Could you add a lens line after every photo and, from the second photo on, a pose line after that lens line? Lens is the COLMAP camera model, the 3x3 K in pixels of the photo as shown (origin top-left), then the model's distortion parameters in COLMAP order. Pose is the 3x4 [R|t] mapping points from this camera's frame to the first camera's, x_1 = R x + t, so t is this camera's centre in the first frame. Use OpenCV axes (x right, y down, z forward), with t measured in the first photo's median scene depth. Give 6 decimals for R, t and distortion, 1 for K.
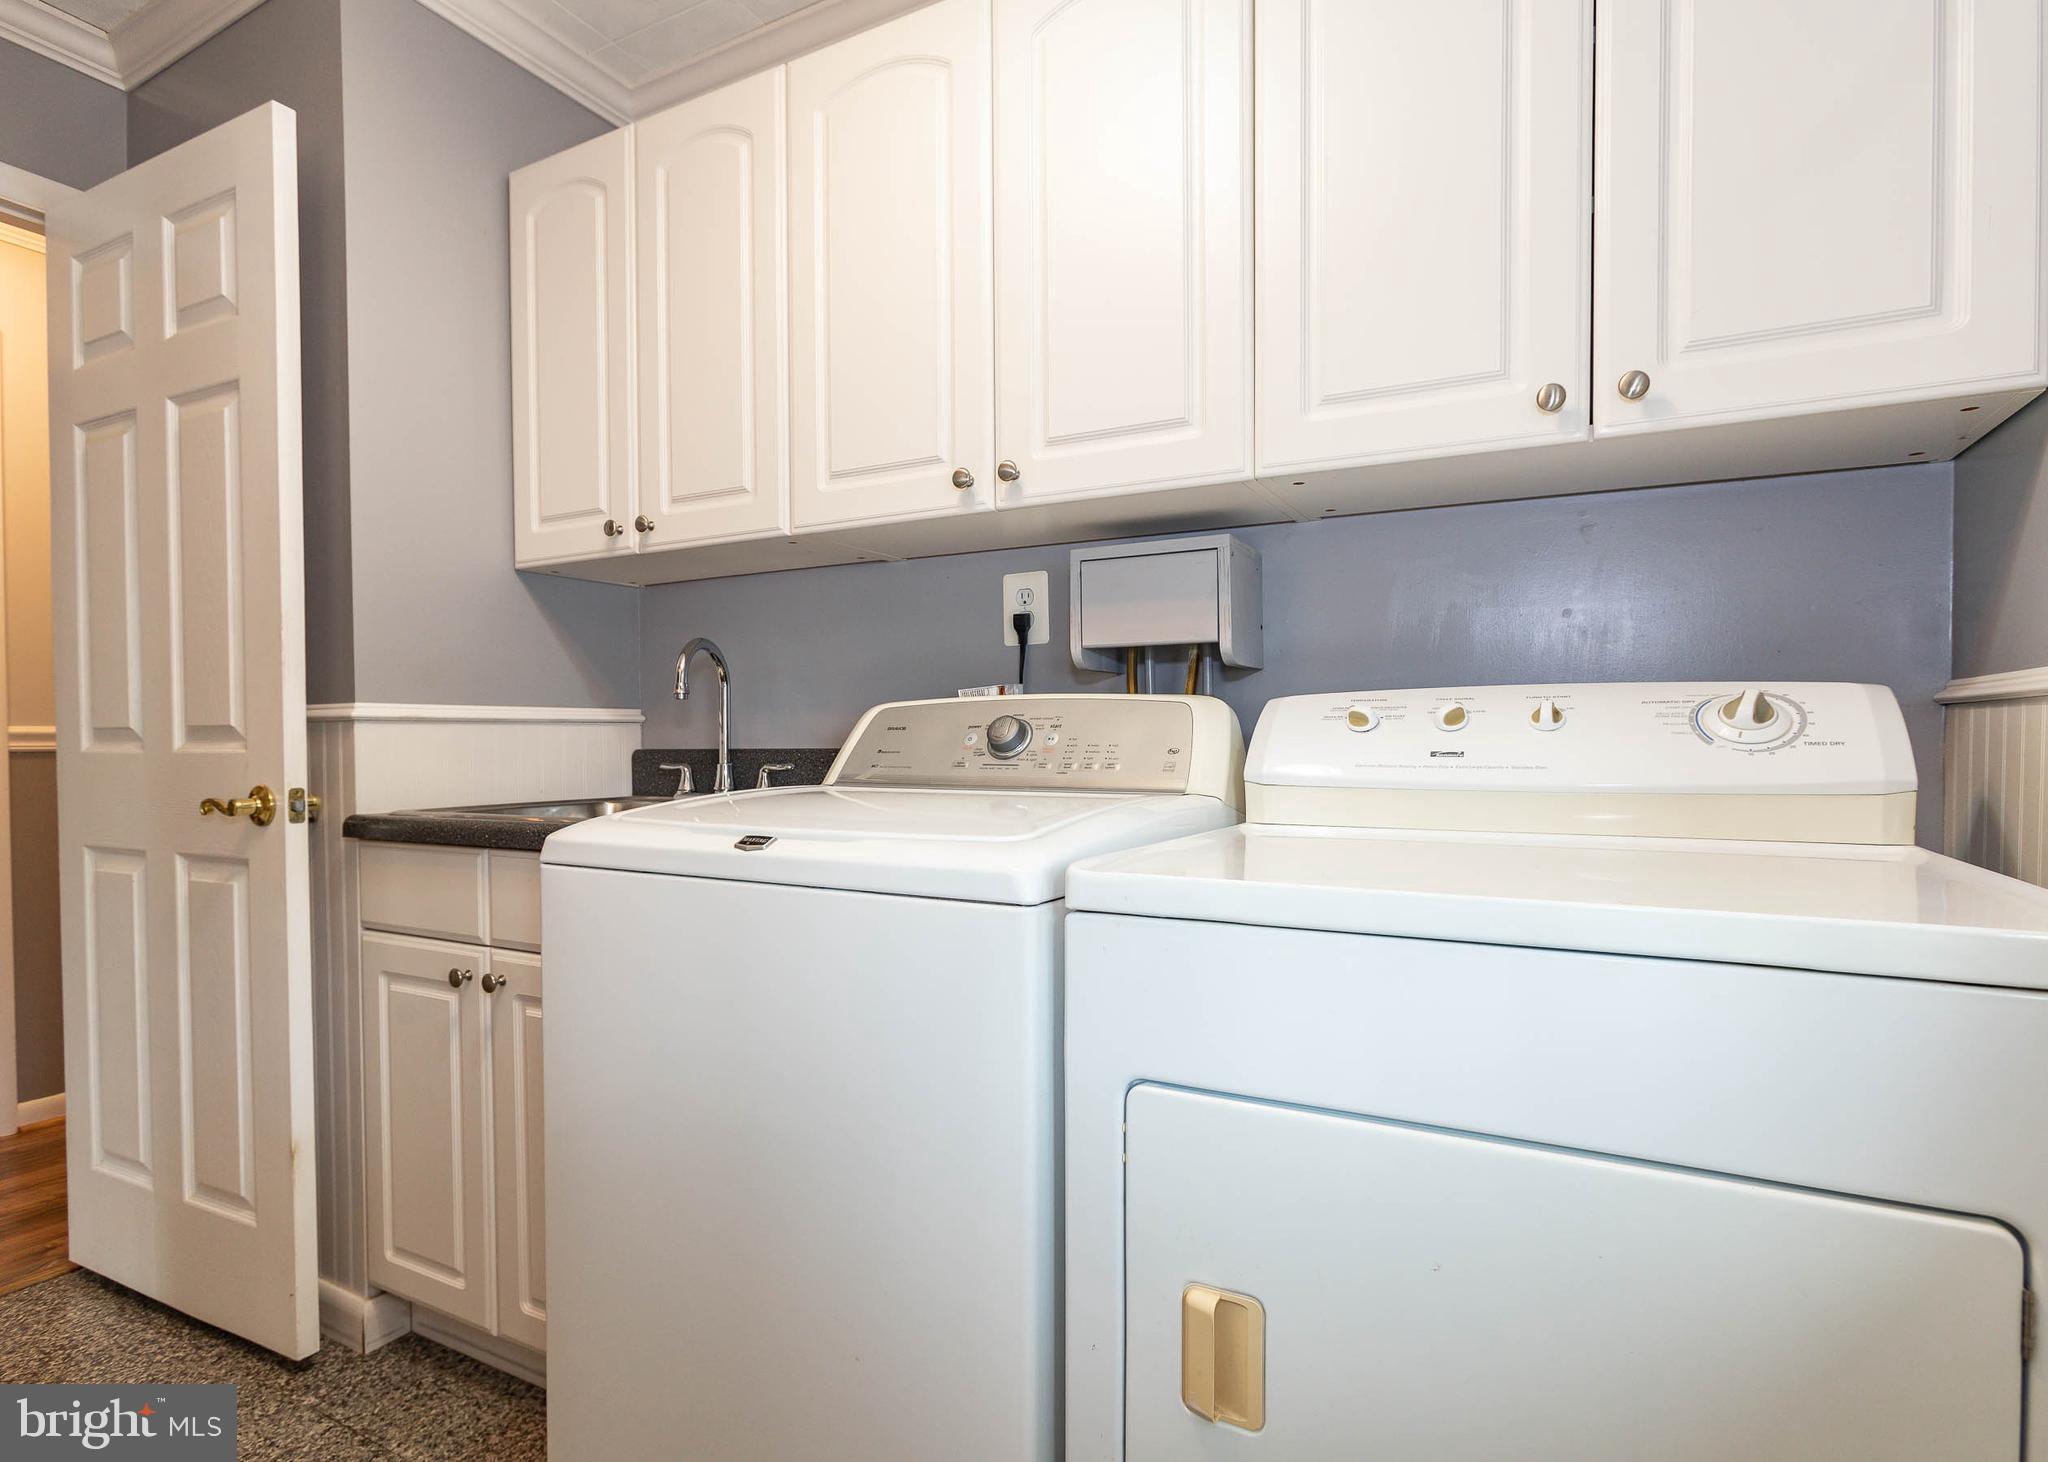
lens RADIAL K [[1071.2, 0, 1018.2], [0, 1071.2, 783.4], [0, 0, 1]] dist [-0.015371, 0.013026]
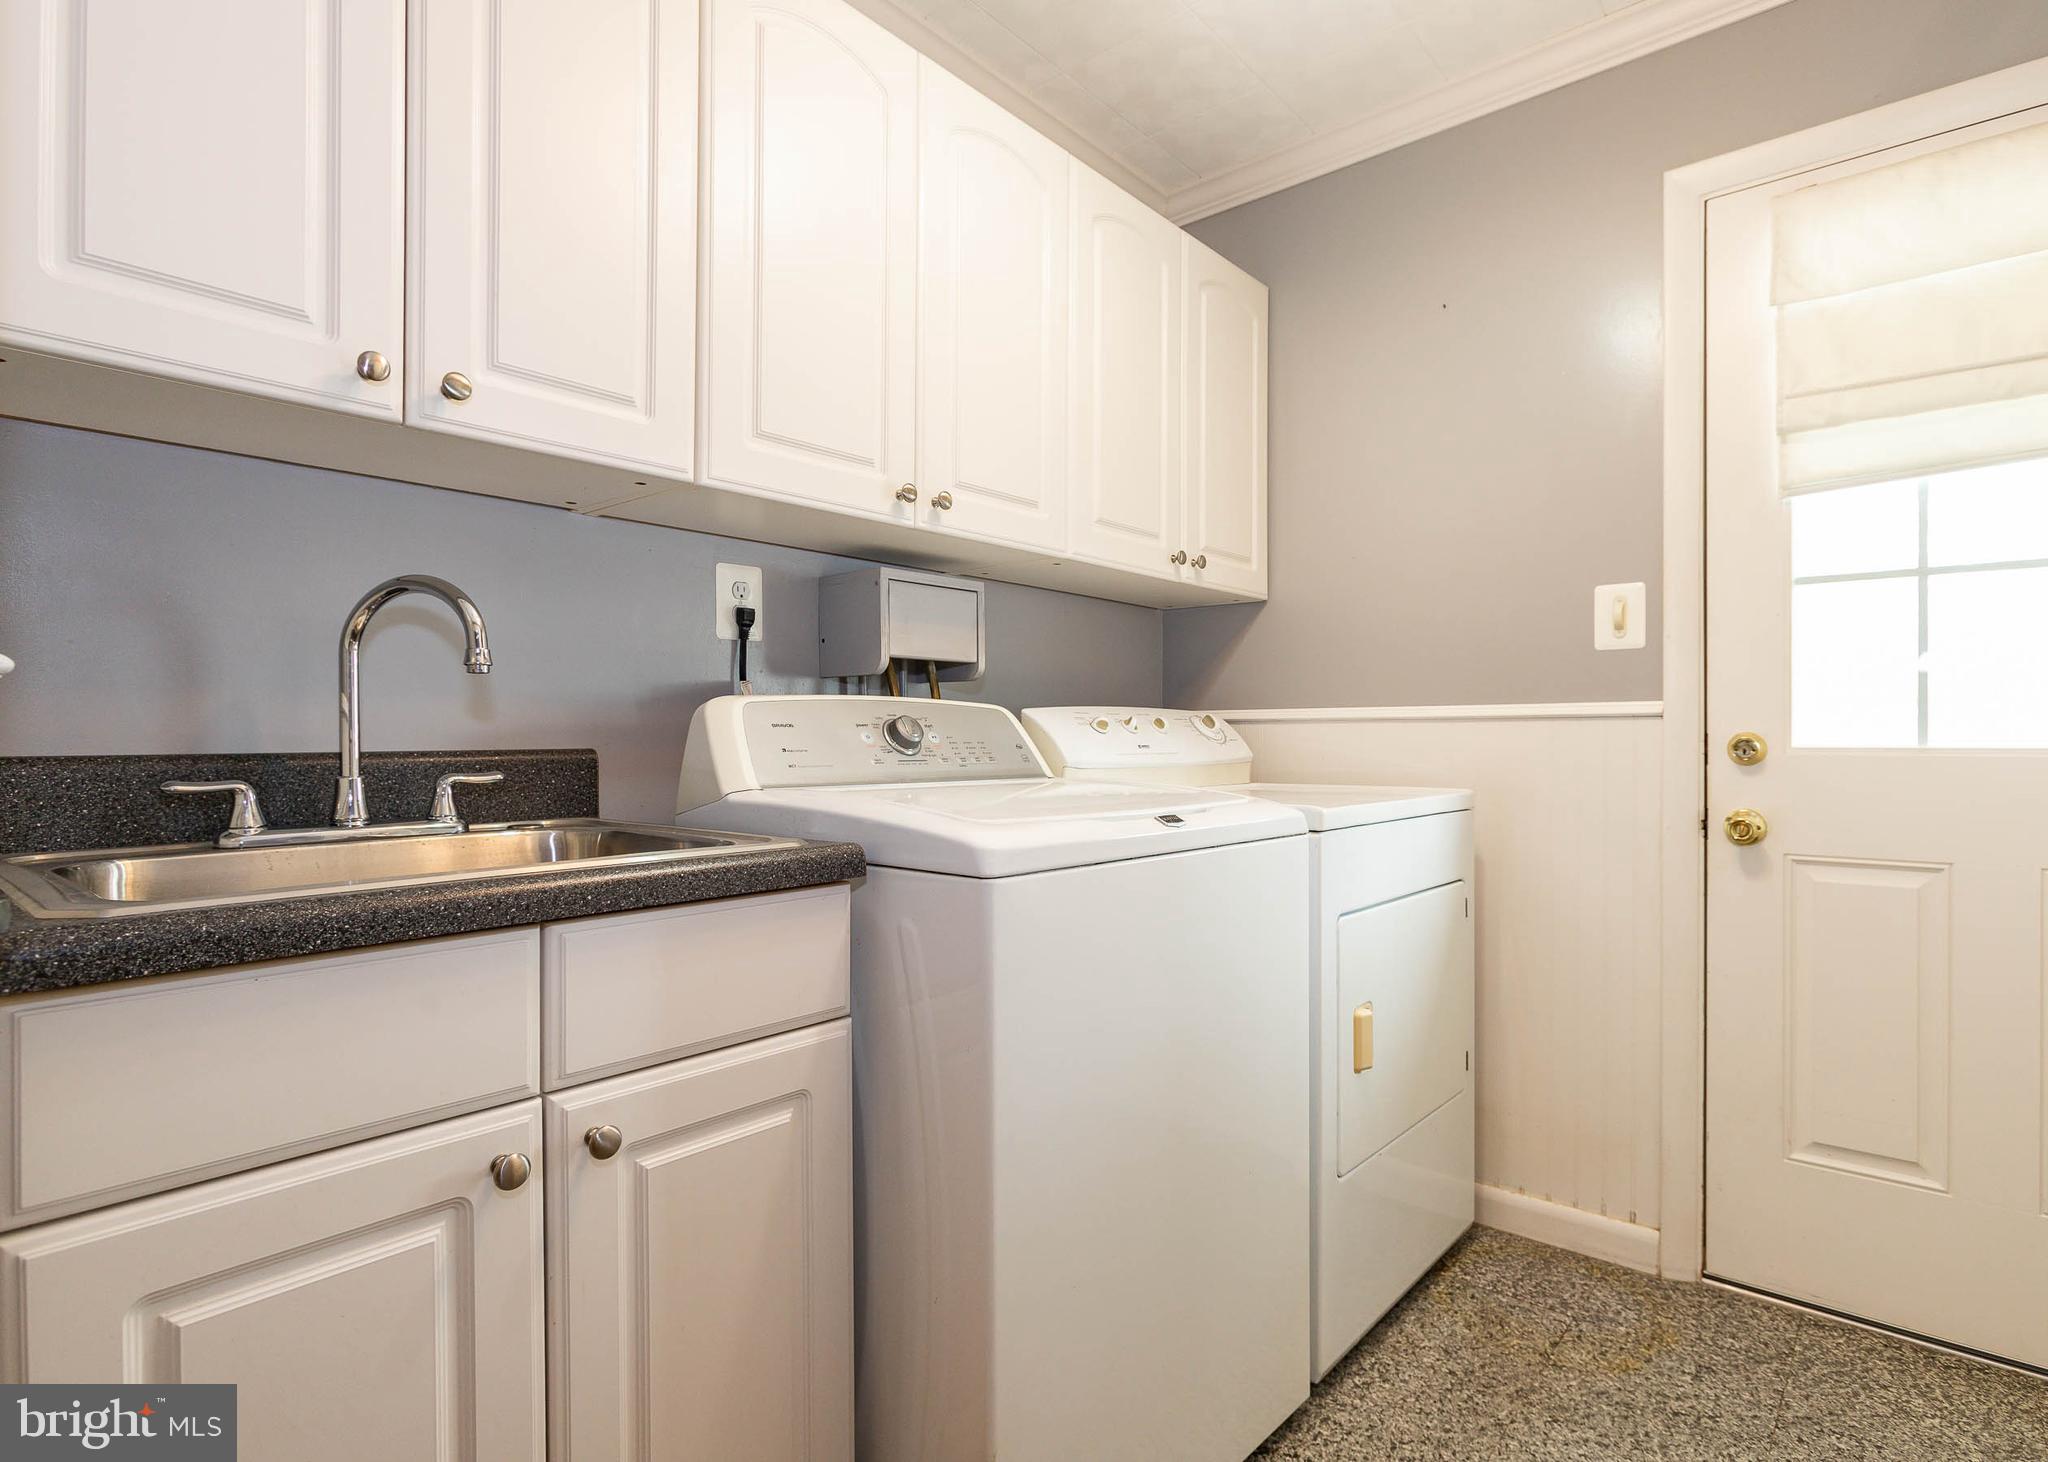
lens RADIAL K [[1075.6, 0, 1025.9], [0, 1075.6, 762.9], [0, 0, 1]] dist [0.144766, 0.000400]
pose [[0.232841, -0.023298, 0.972236, -0.900934], [0.040326, 0.999084, 0.014284, -0.022060], [-0.971678, 0.035881, 0.233567, 0.526369]]
